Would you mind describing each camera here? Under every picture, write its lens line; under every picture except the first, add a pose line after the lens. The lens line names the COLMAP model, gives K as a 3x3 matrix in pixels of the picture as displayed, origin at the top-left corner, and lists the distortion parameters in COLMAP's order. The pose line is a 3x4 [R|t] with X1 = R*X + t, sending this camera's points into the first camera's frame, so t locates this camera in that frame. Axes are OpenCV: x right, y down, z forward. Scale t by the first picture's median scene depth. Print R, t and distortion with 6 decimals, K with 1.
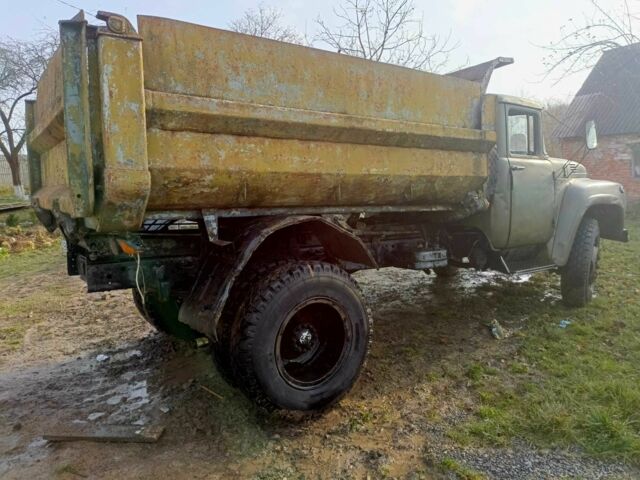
lens RADIAL K [[469.4, 0, 320.0], [0, 469.4, 240.0], [0, 0, 1]] dist [0.080935, -0.115657]
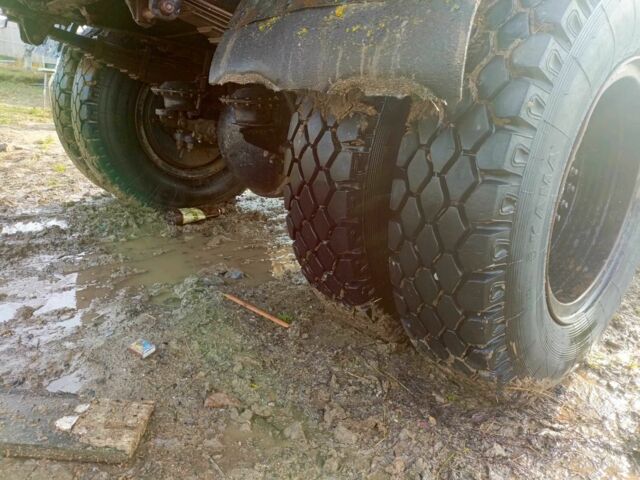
lens RADIAL K [[469.4, 0, 320.0], [0, 469.4, 240.0], [0, 0, 1]] dist [0.080935, -0.115657]
pose [[0.985931, 0.085157, 0.143837, -0.221067], [-0.106528, 0.983220, 0.148091, 0.181733], [-0.128812, -0.161330, 0.978458, 0.561405]]
